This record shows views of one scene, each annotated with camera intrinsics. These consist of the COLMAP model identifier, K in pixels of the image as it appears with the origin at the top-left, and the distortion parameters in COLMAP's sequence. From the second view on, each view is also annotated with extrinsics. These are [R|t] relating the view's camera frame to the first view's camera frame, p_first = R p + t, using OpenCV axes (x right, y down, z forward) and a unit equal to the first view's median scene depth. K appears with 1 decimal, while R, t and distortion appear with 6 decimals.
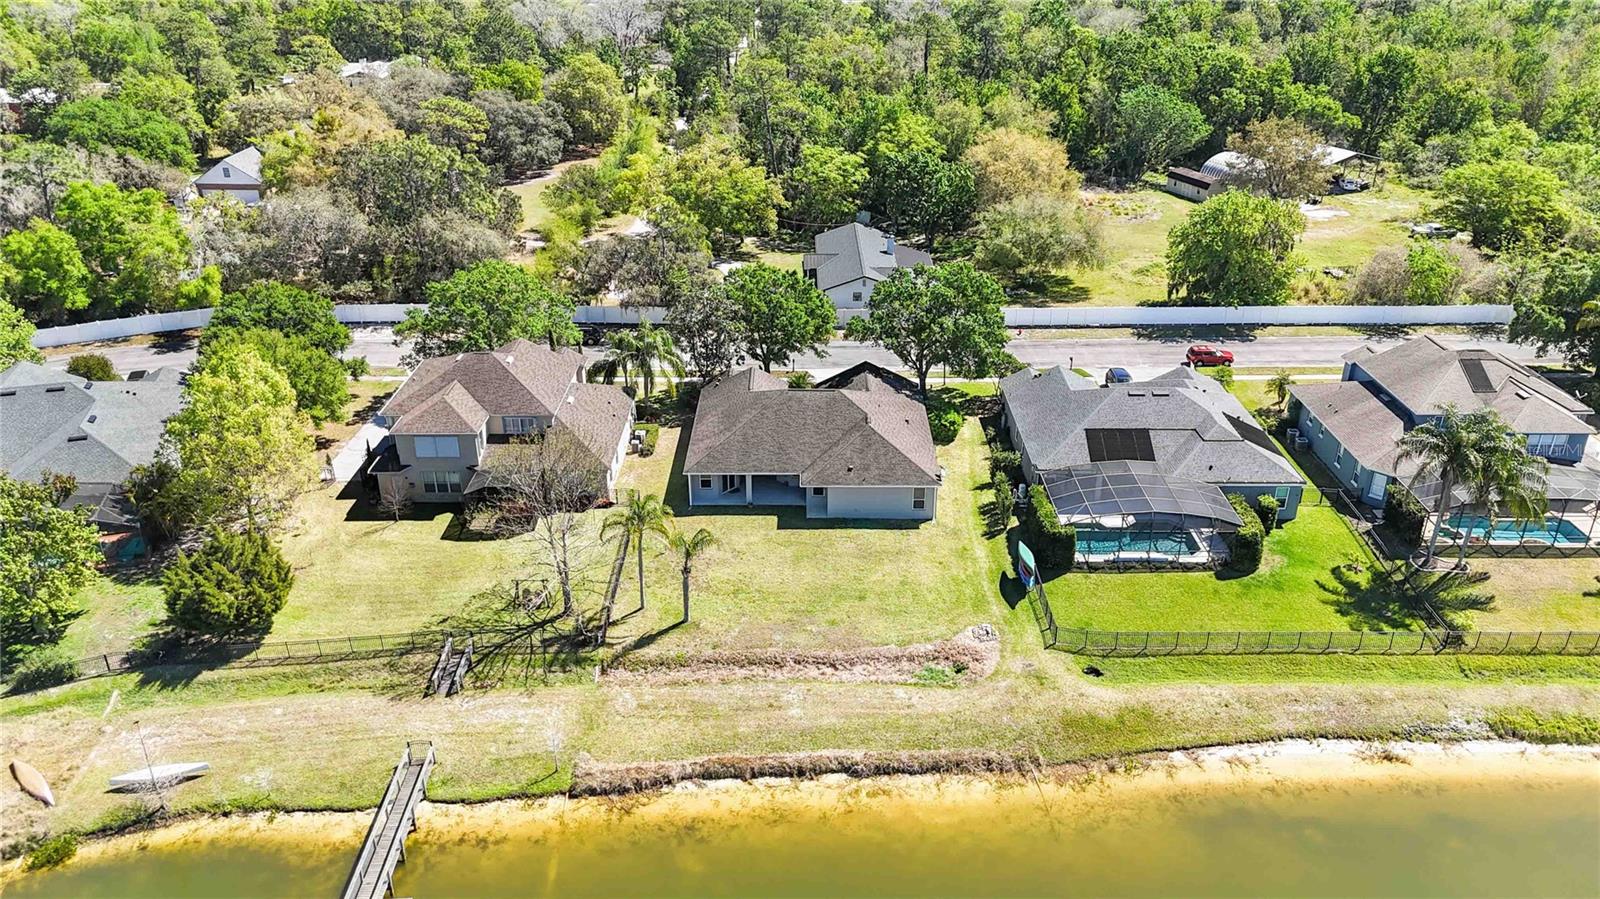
lens RADIAL K [[1166.2, 0, 806.8], [0, 1166.2, 447.4], [0, 0, 1]] dist [0.070478, -0.076742]
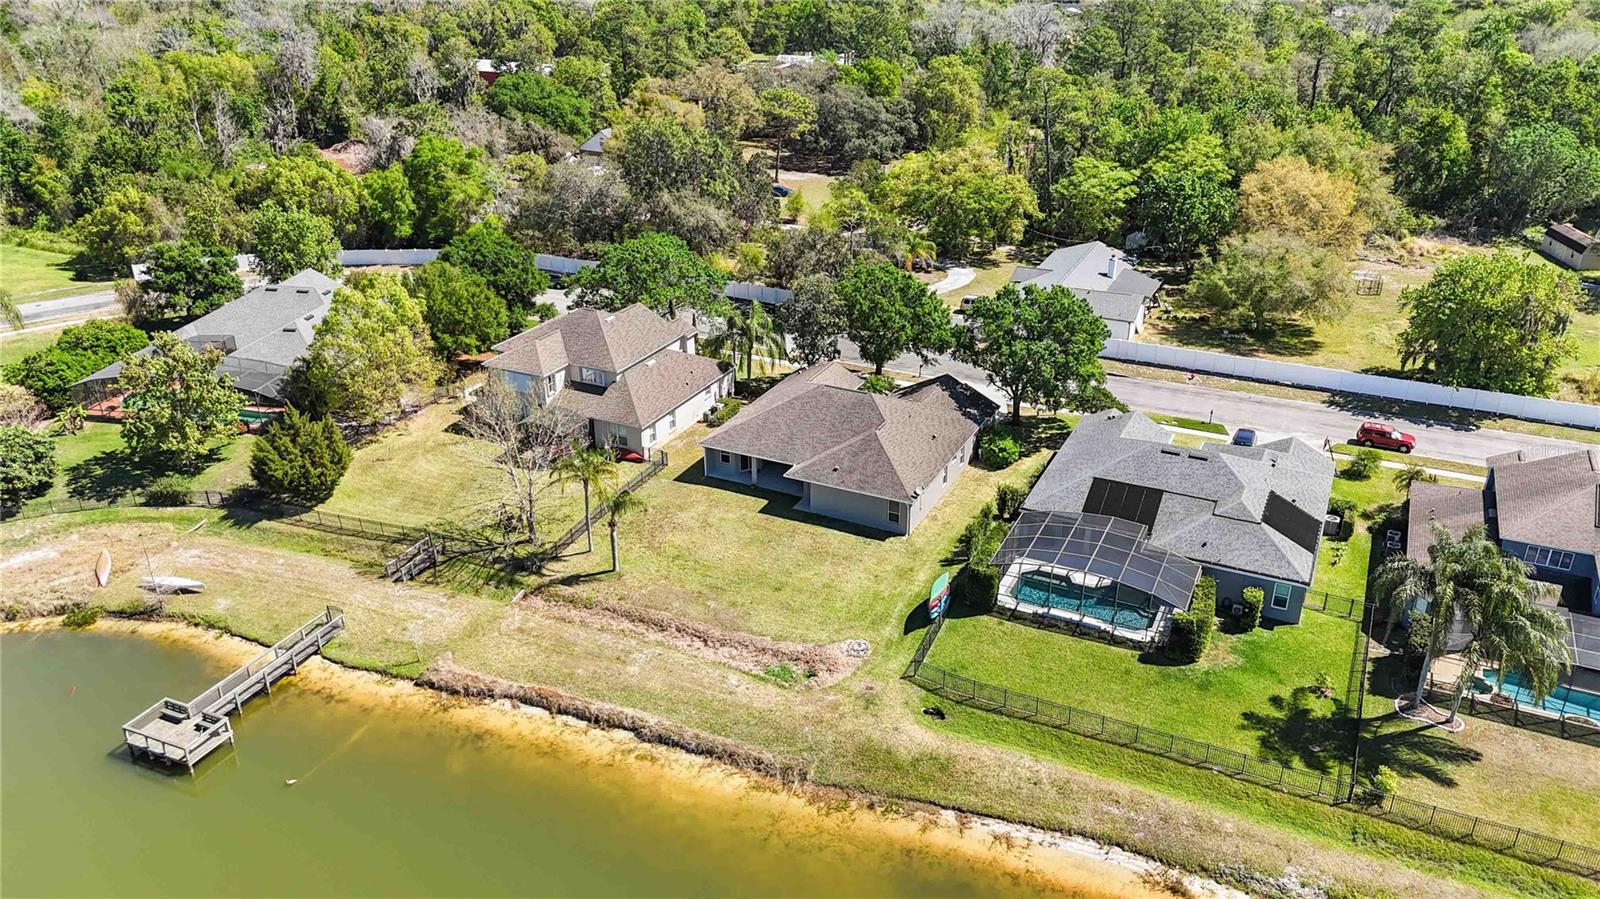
lens RADIAL K [[1166.2, 0, 806.8], [0, 1166.2, 447.4], [0, 0, 1]] dist [0.070478, -0.076742]
pose [[0.901058, 0.183053, -0.393174, 0.402125], [-0.184007, 0.982279, 0.035629, -0.030874], [0.392728, 0.040243, 0.918774, 0.058338]]
